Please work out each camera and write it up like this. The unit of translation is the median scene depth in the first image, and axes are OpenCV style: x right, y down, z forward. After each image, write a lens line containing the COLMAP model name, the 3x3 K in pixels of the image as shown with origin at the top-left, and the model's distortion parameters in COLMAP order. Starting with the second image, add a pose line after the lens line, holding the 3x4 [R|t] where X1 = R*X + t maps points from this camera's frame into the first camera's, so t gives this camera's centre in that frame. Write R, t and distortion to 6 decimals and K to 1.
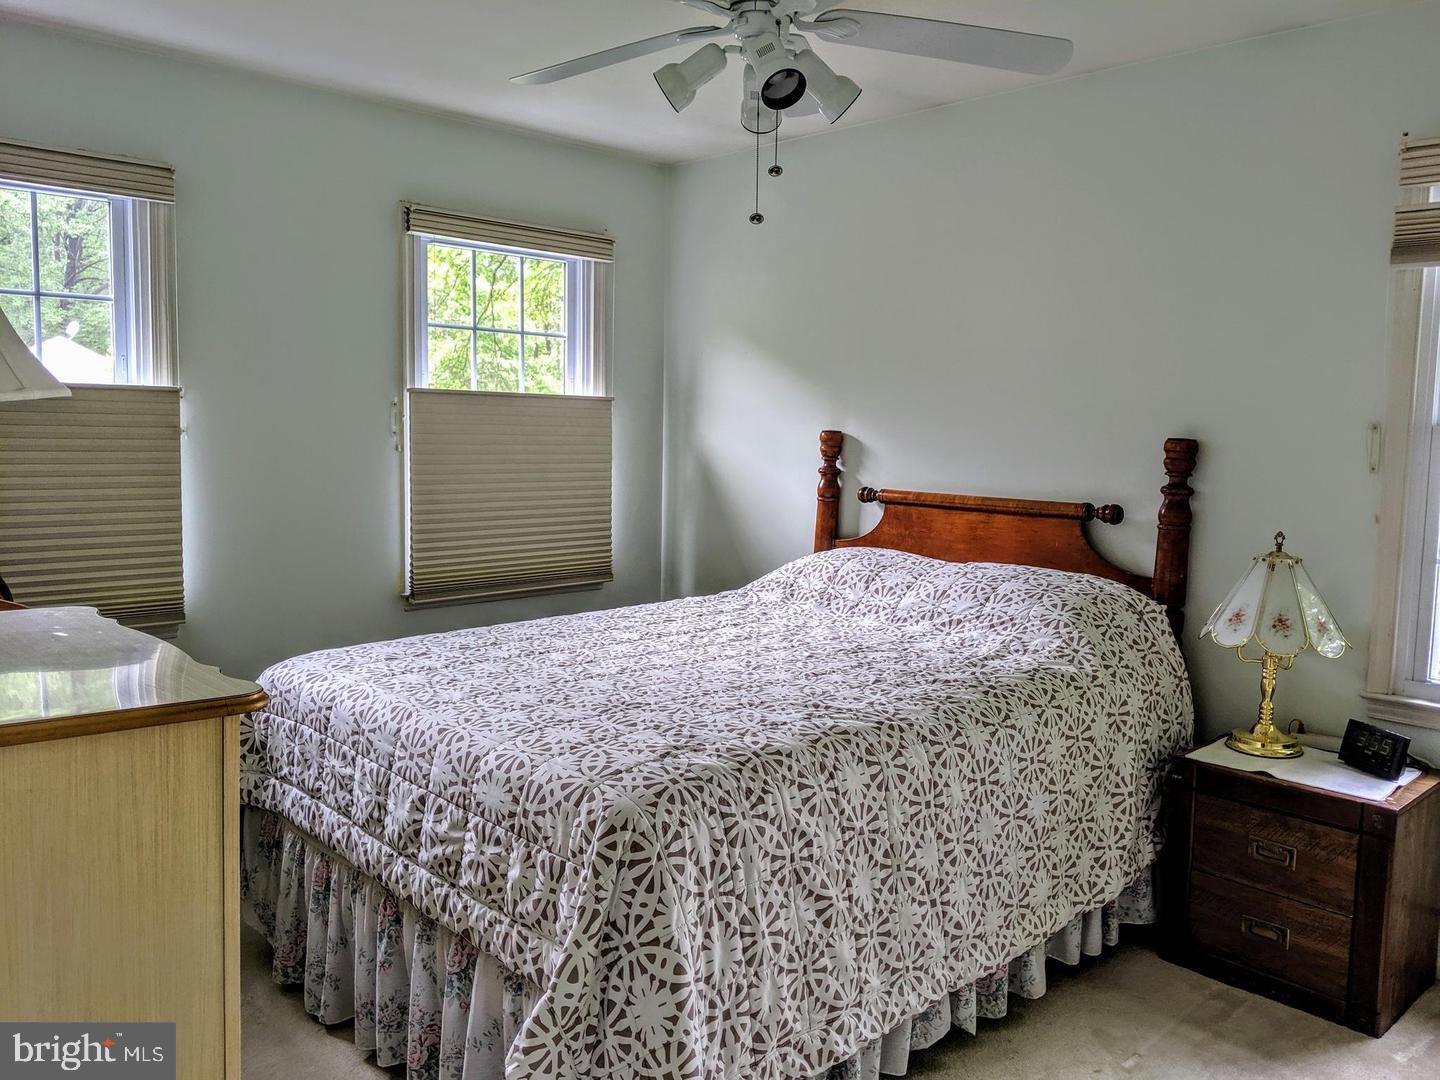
lens RADIAL K [[1176.5, 0, 720.0], [0, 1176.5, 540.0], [0, 0, 1]] dist [-0.014364, -0.005240]
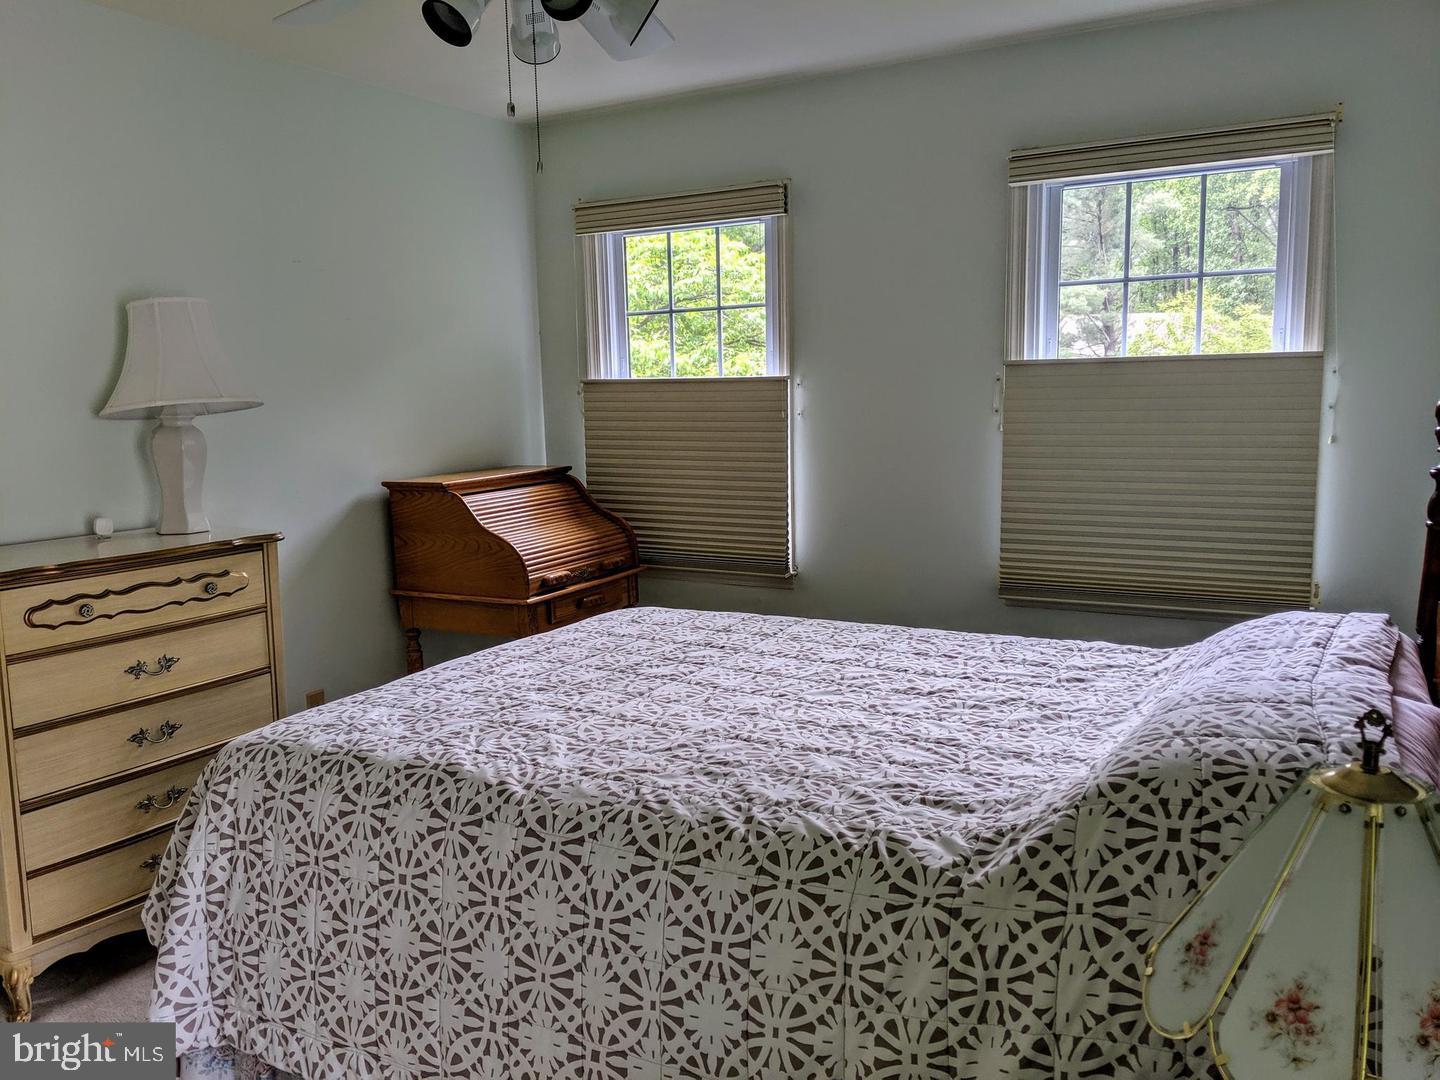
lens RADIAL K [[1176.5, 0, 720.0], [0, 1176.5, 540.0], [0, 0, 1]] dist [-0.014364, -0.005240]
pose [[0.254182, 0.095224, -0.962457, 0.557064], [-0.065001, 0.994573, 0.081235, -0.050126], [0.964970, 0.041913, 0.258992, 0.555414]]
